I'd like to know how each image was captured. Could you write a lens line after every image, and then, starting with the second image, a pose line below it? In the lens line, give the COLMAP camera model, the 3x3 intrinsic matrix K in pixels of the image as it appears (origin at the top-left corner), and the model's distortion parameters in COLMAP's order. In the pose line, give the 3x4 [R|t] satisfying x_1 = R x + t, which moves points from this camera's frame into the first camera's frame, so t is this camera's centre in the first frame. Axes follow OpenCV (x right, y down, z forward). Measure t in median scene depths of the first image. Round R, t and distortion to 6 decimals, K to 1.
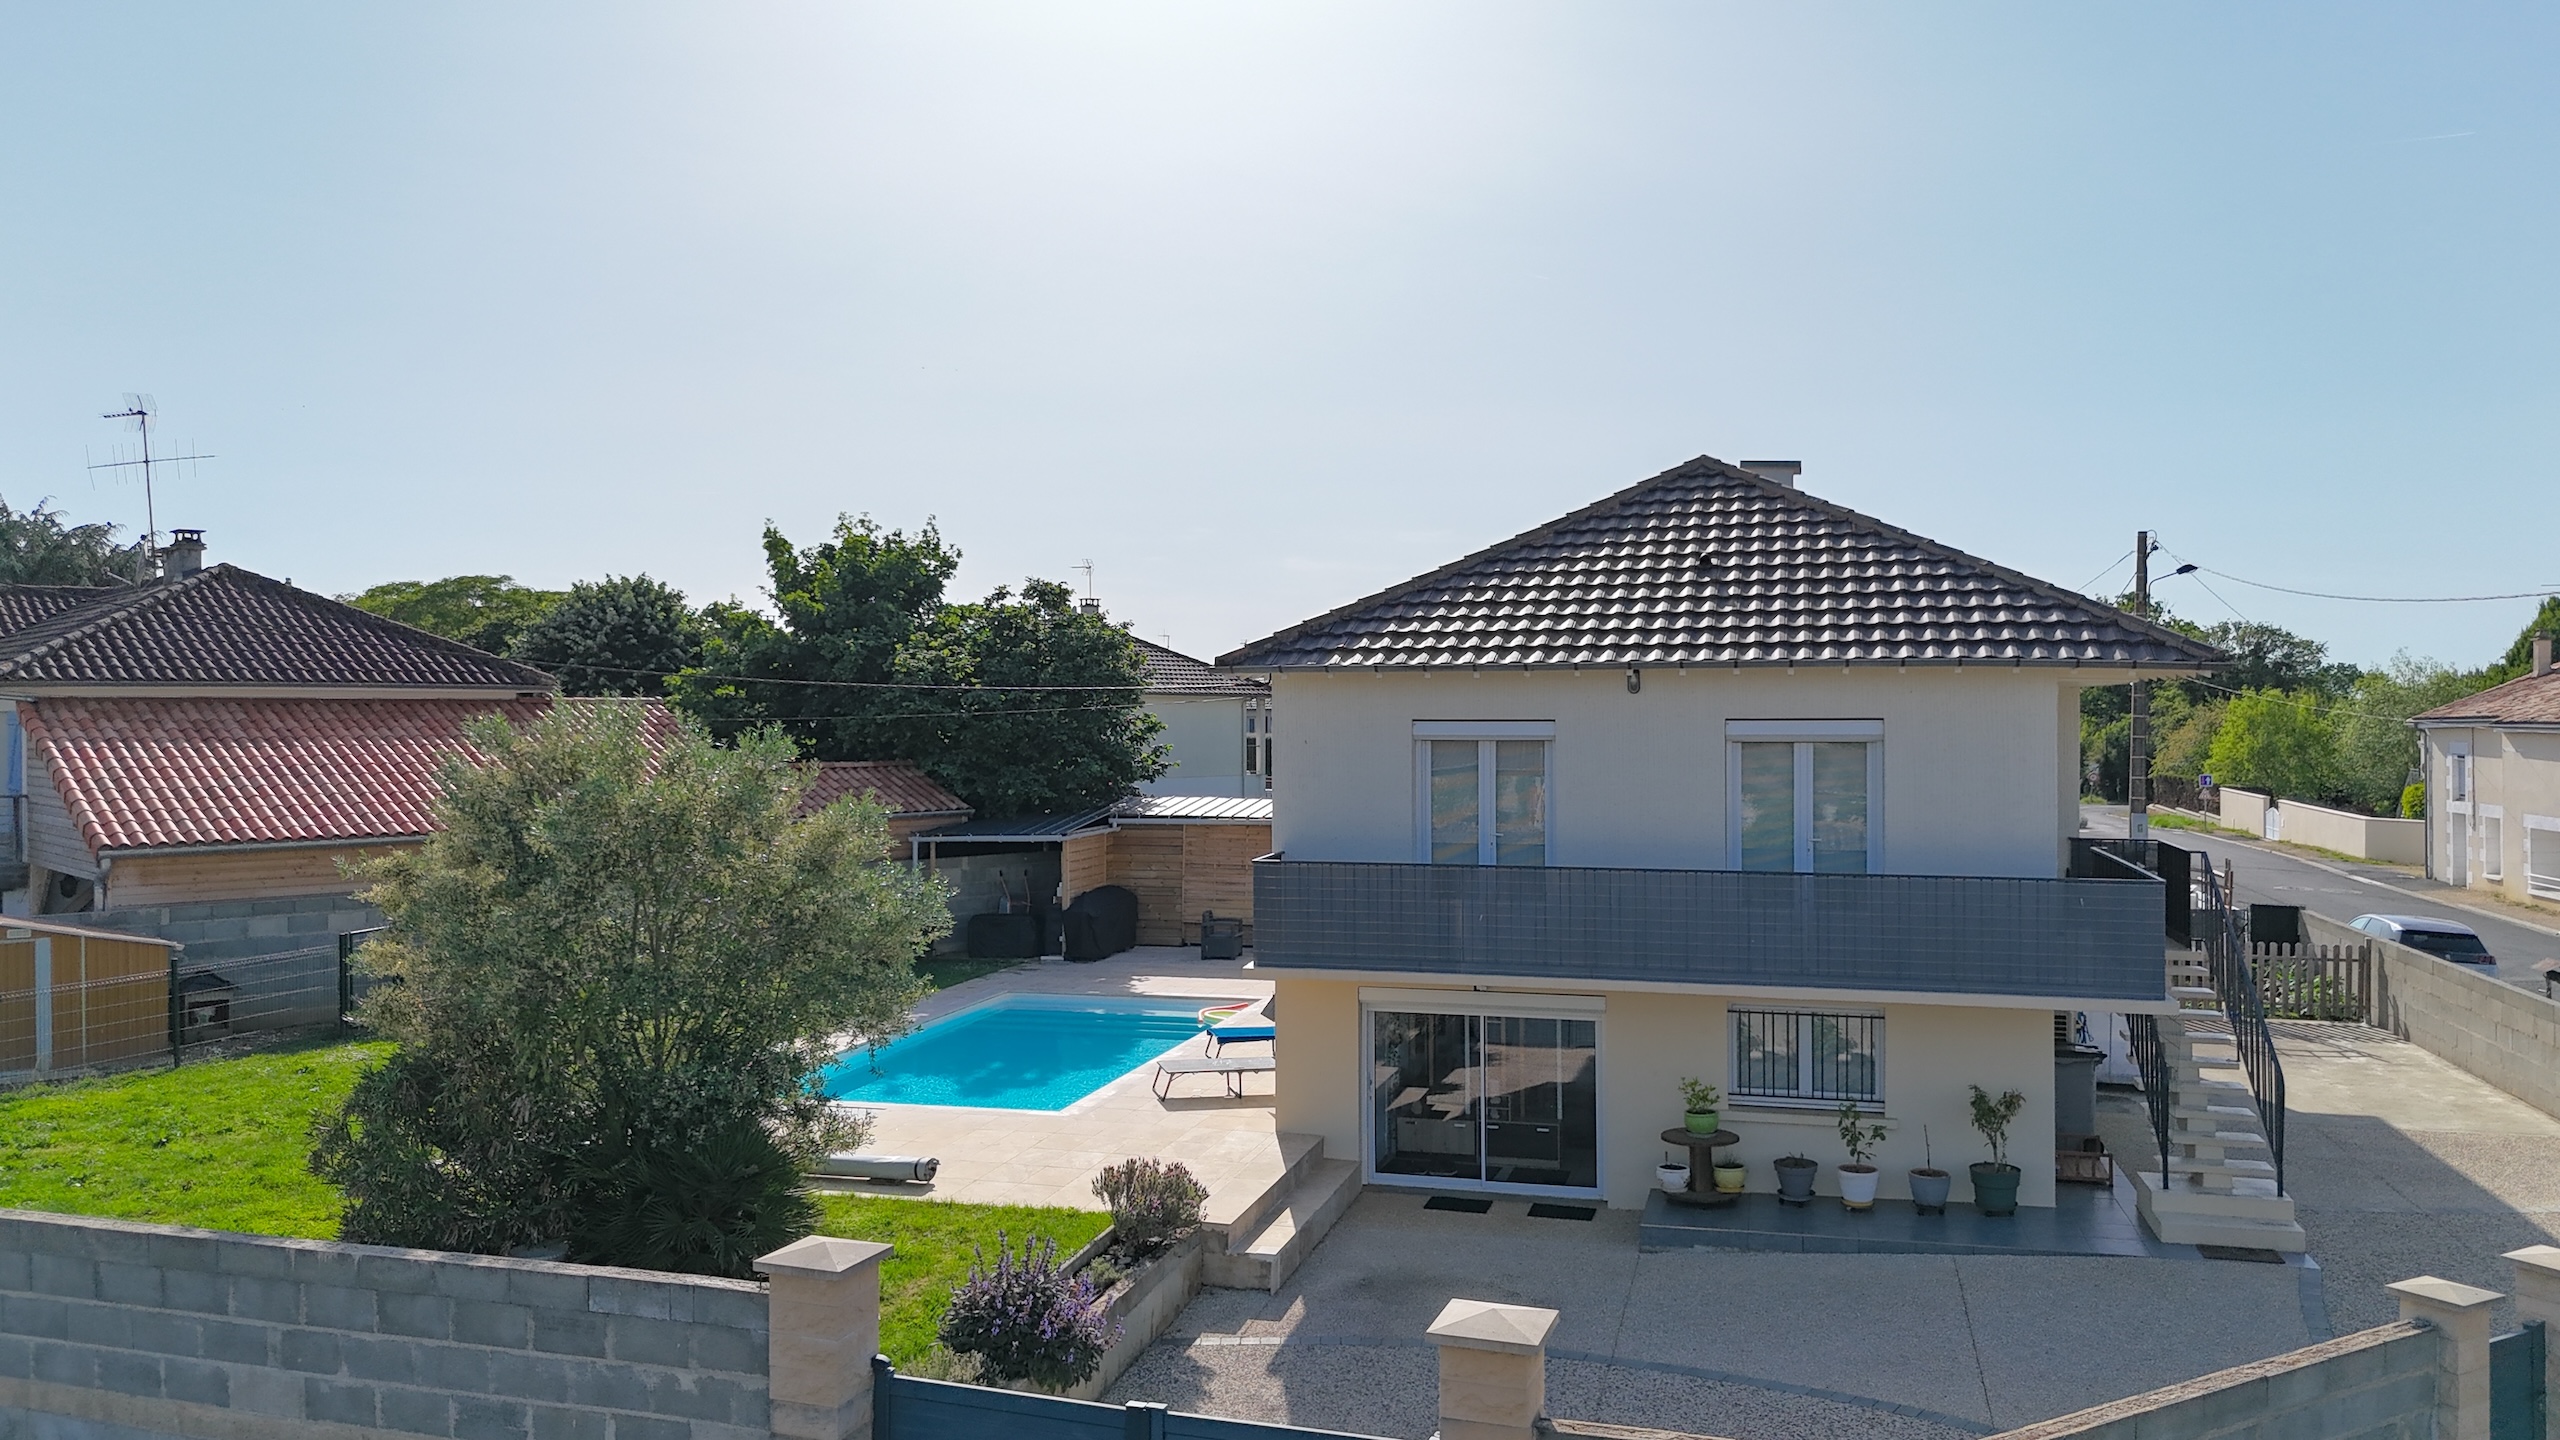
lens RADIAL K [[1895.0, 0, 1284.0], [0, 1895.0, 730.9], [0, 0, 1]] dist [0.041322, -0.023267]
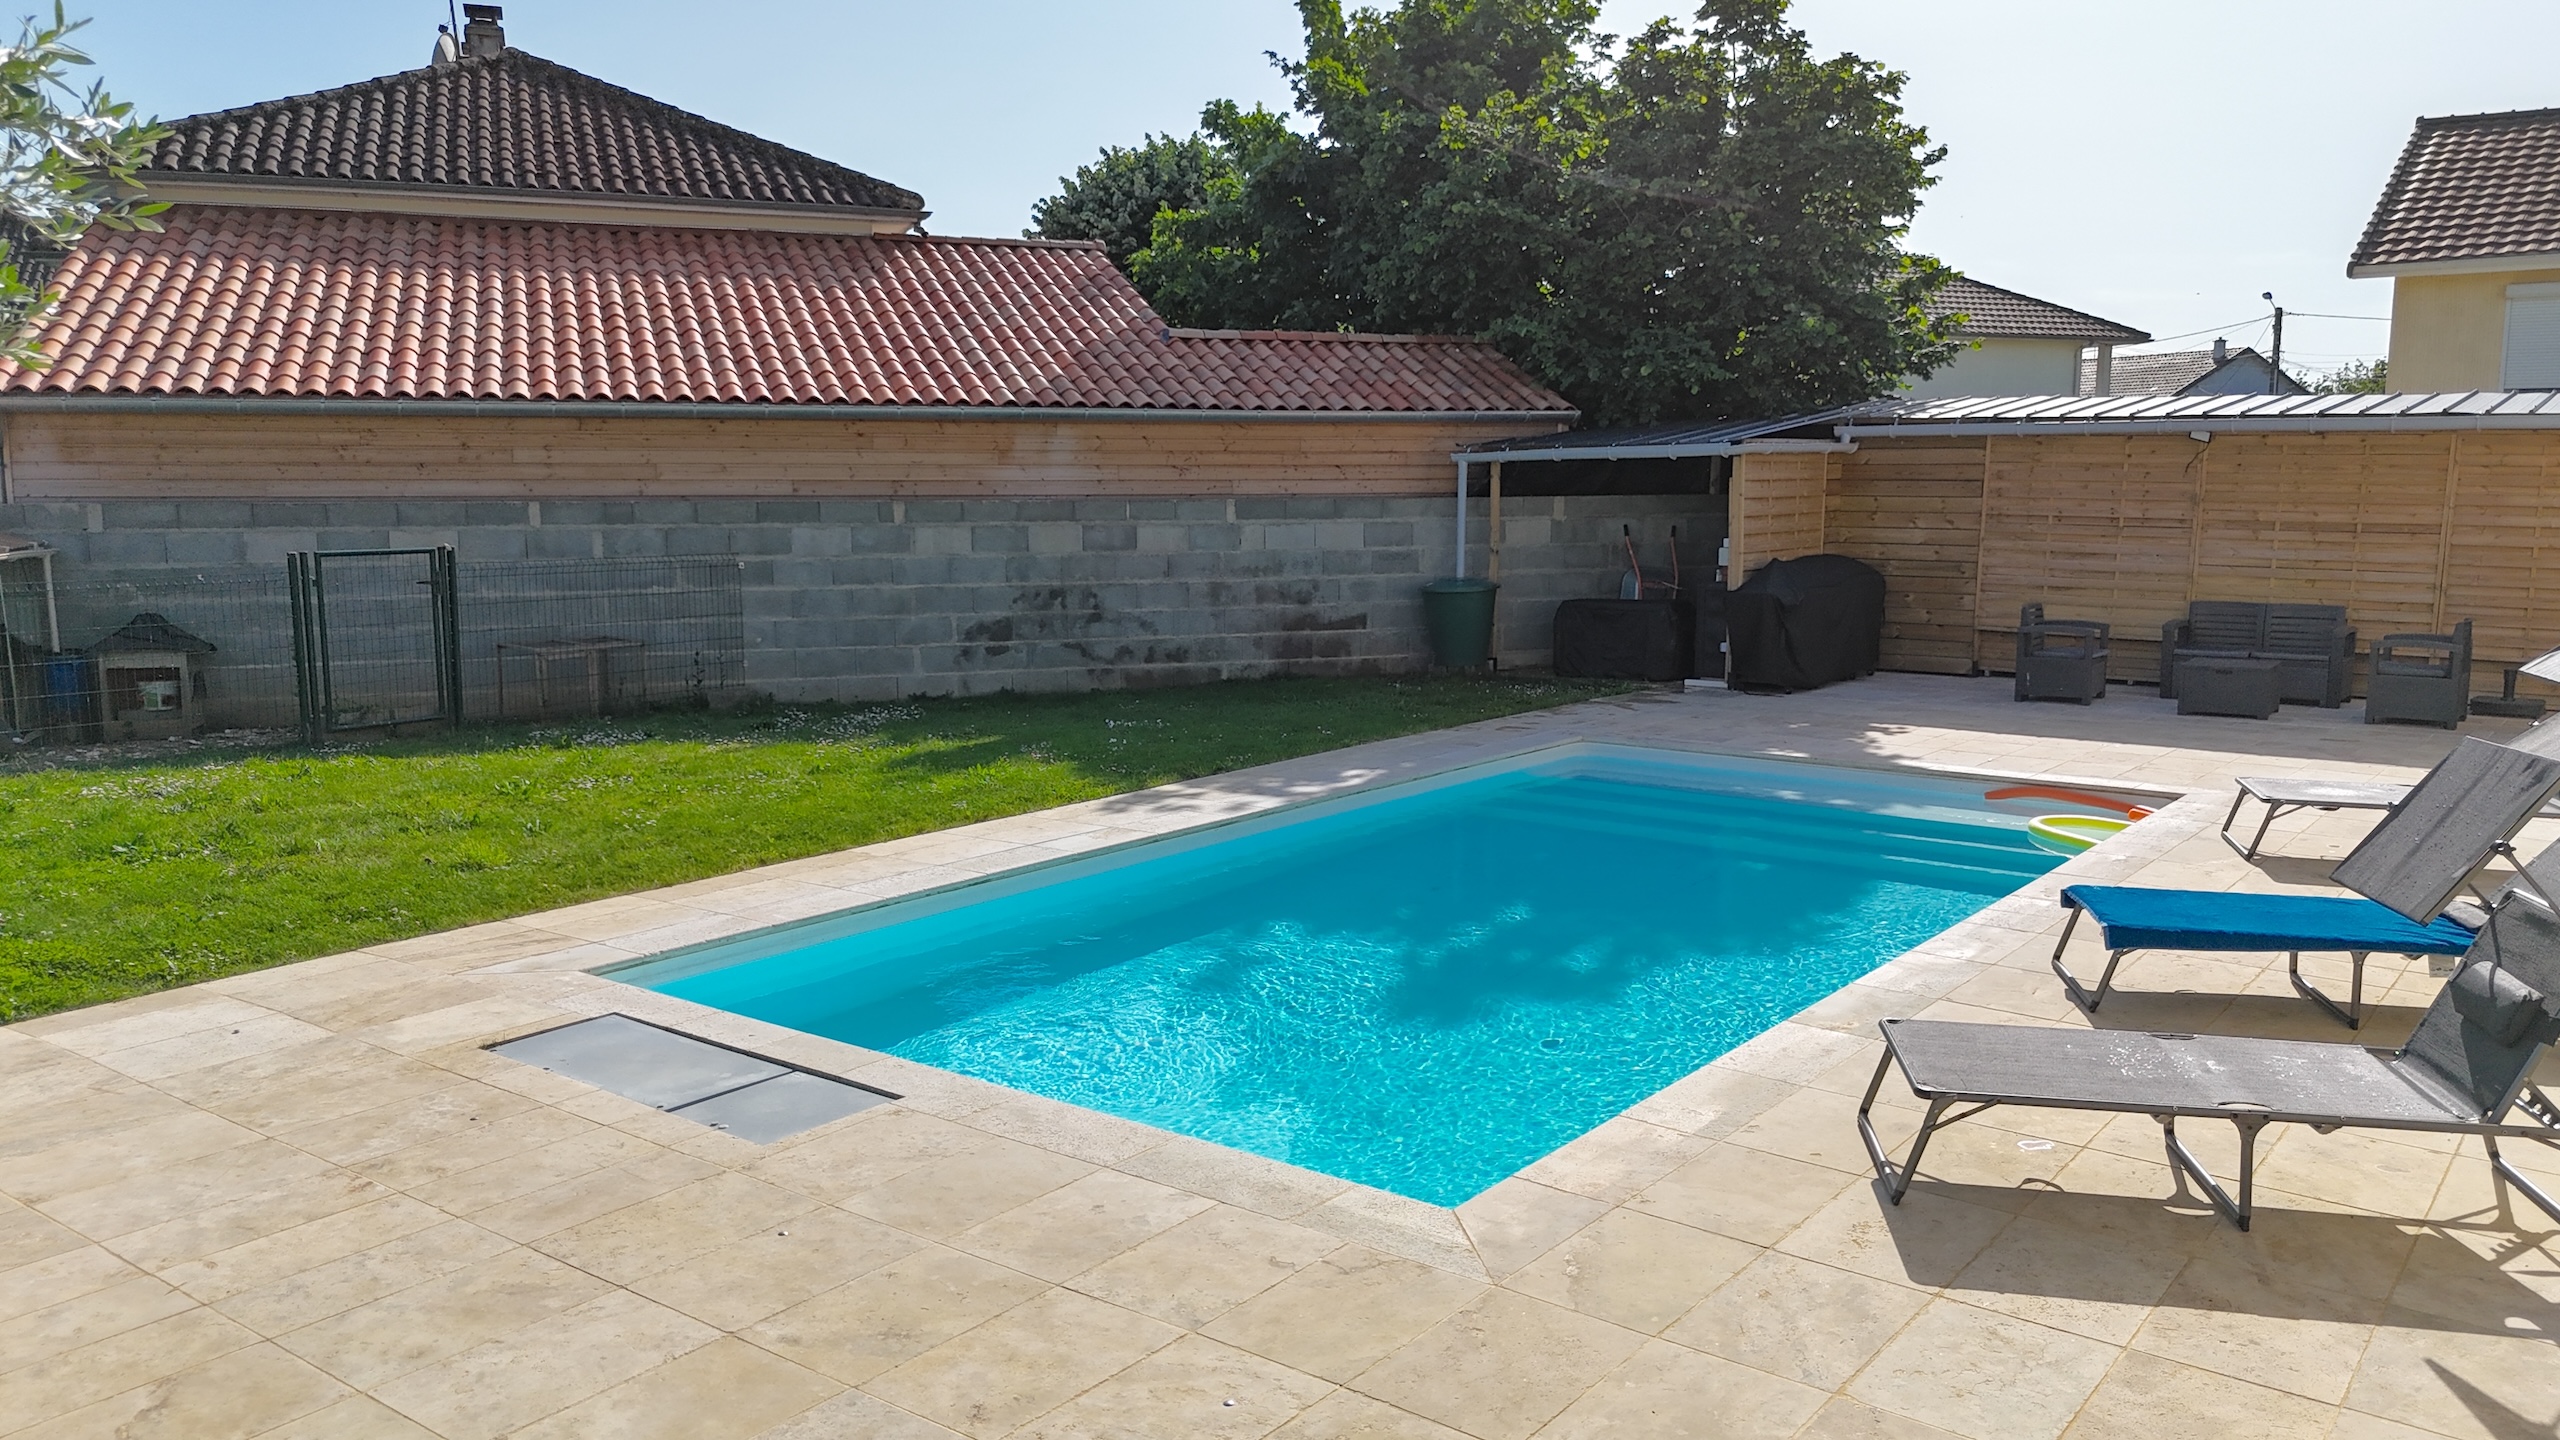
lens RADIAL K [[1895.0, 0, 1294.5], [0, 1895.0, 737.7], [0, 0, 1]] dist [0.041322, -0.023267]
pose [[0.924911, 0.057447, -0.375819, -0.029642], [-0.006824, 0.990867, 0.134667, 0.064258], [0.380123, -0.121991, 0.916856, 0.473369]]
